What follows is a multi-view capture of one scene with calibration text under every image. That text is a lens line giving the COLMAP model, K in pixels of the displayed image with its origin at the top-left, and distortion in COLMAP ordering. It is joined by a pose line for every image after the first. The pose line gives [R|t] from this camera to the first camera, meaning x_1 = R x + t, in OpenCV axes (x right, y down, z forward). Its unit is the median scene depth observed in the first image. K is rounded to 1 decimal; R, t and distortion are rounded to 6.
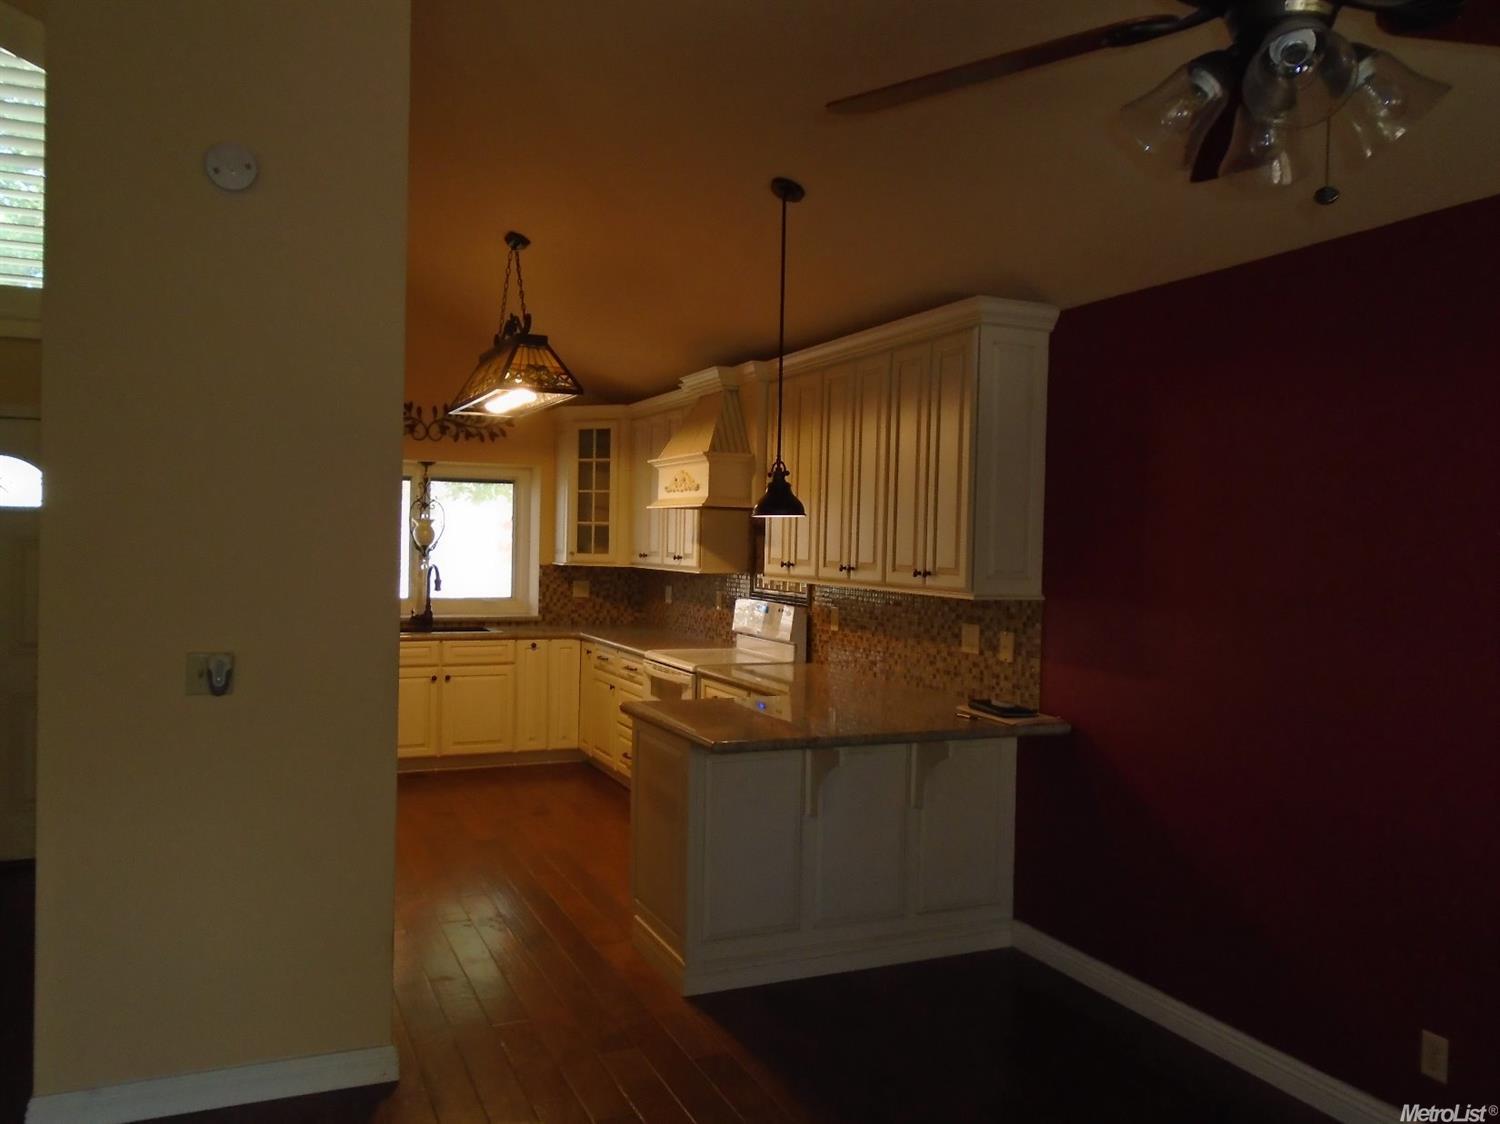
lens RADIAL K [[1161.1, 0, 743.3], [0, 1161.1, 554.1], [0, 0, 1]] dist [-0.002686, -0.006545]
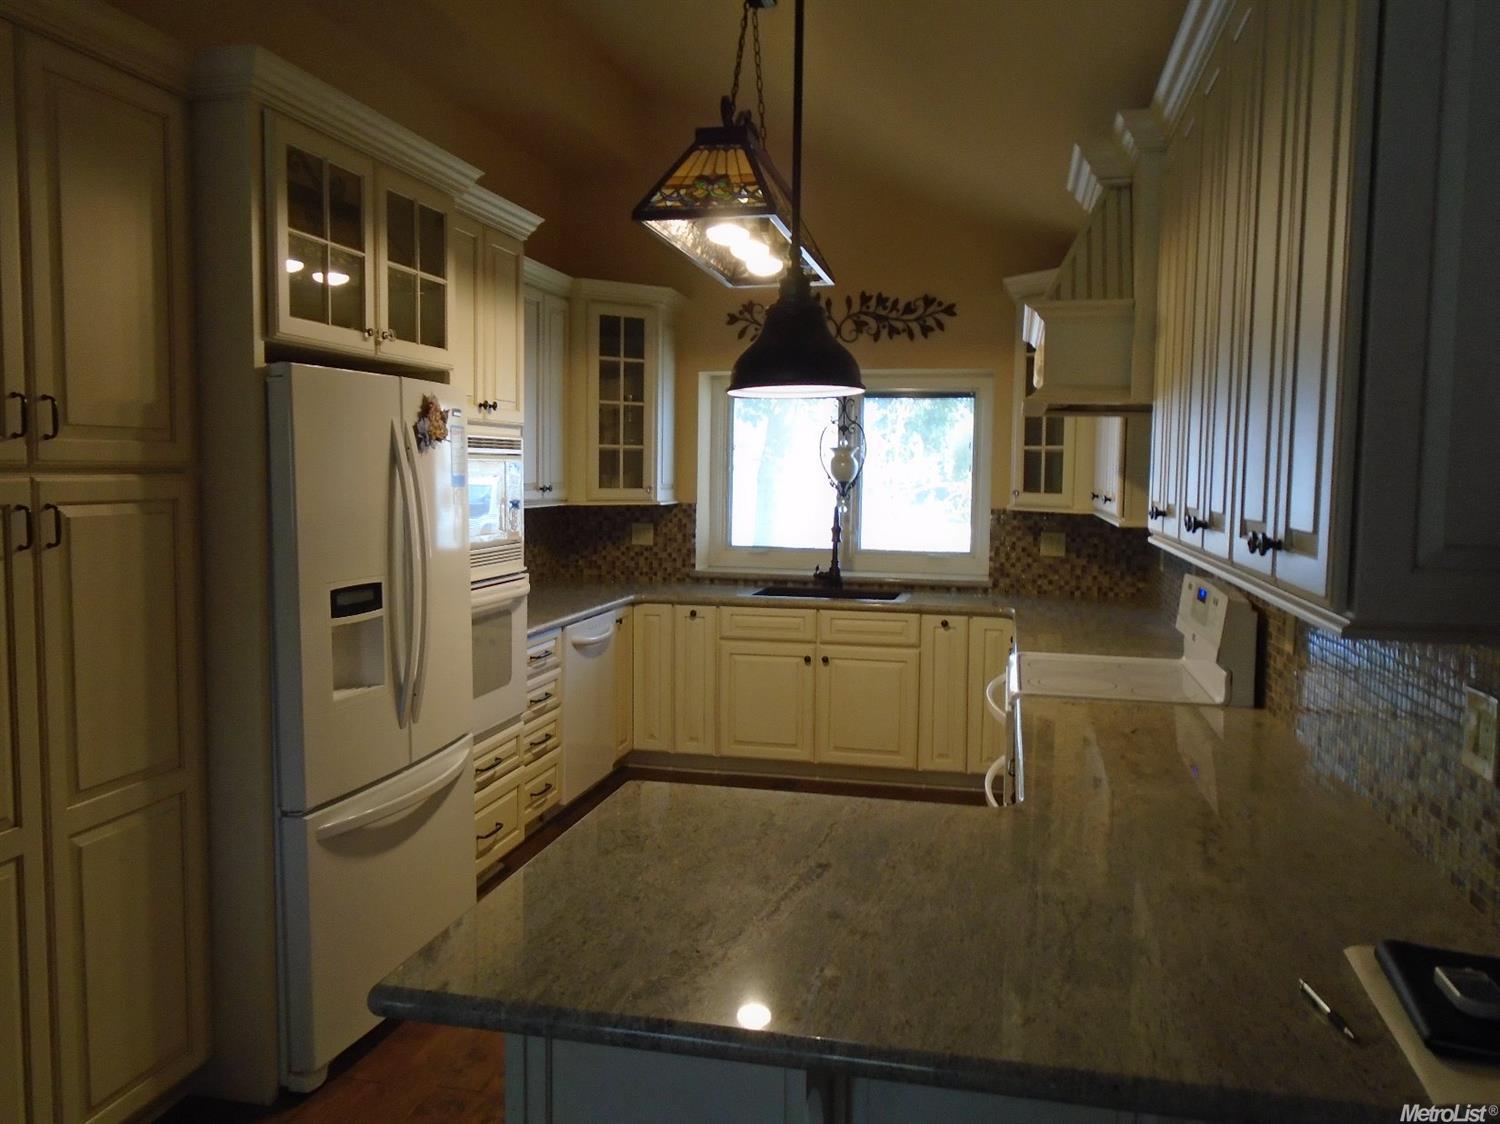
lens RADIAL K [[1161.1, 0, 743.3], [0, 1161.1, 554.1], [0, 0, 1]] dist [-0.002686, -0.006545]
pose [[0.802034, 0.035509, -0.596223, 0.131006], [-0.005679, 0.998639, 0.051837, 0.000929], [0.597252, -0.038189, 0.801144, 0.345406]]
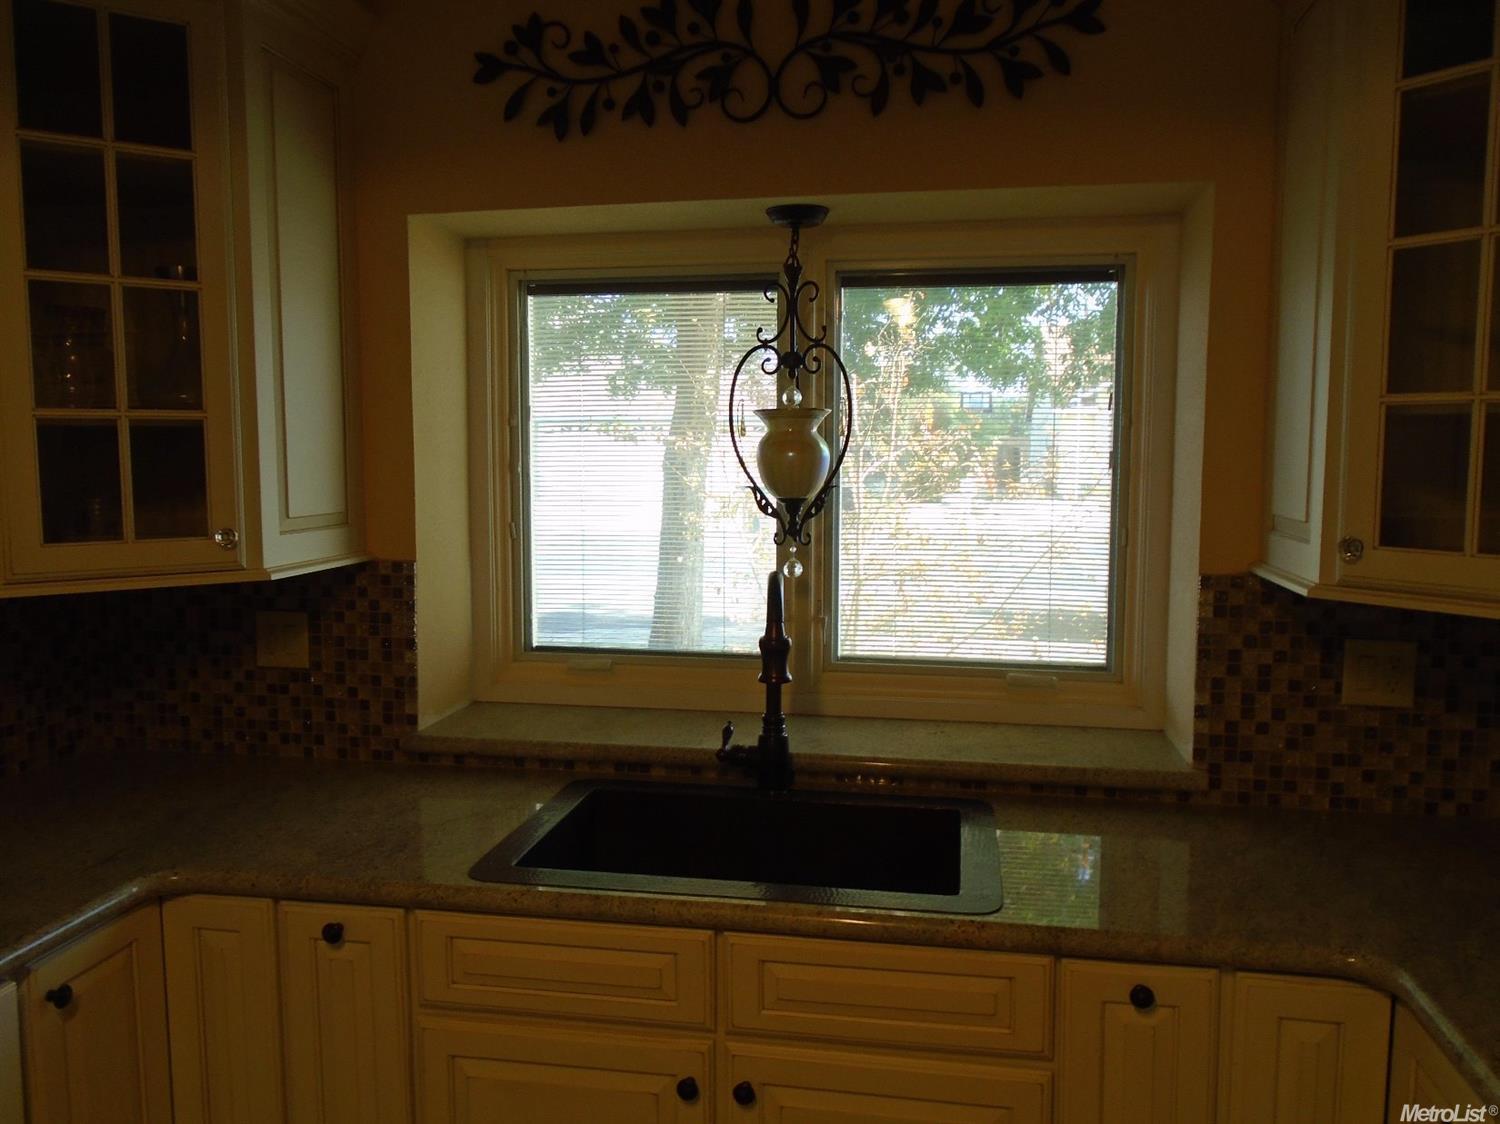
lens RADIAL K [[1161.1, 0, 743.3], [0, 1161.1, 554.1], [0, 0, 1]] dist [-0.002686, -0.006545]
pose [[0.827813, 0.034094, -0.559968, -0.118557], [0.008402, 0.997286, 0.073142, -0.015346], [0.560942, -0.065252, 0.825280, 0.747865]]
